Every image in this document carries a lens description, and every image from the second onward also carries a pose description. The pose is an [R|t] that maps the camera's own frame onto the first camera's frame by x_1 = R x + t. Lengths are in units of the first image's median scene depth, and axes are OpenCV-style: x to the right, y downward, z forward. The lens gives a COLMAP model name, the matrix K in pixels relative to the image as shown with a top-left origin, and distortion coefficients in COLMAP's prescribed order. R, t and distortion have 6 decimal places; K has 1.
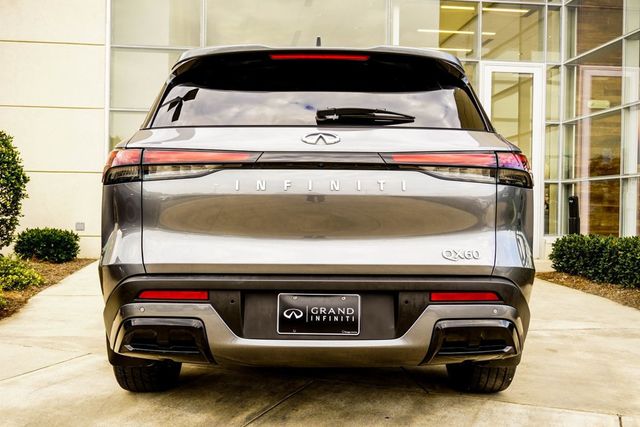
lens RADIAL K [[653.1, 0, 320.0], [0, 653.1, 213.5], [0, 0, 1]] dist [-0.007612, -0.002362]
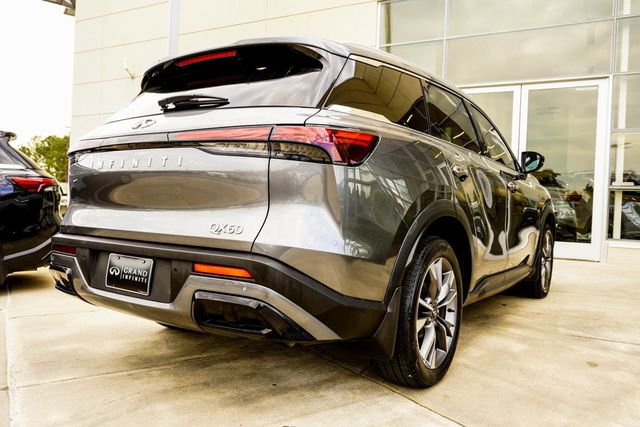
lens RADIAL K [[492.1, 0, 320.0], [0, 492.1, 213.5], [0, 0, 1]] dist [-0.047093, 0.001795]
pose [[0.832469, 0.027334, -0.553397, 0.756850], [-0.034256, 0.999411, -0.002167, 0.036663], [0.553011, 0.020761, 0.832915, 0.456126]]
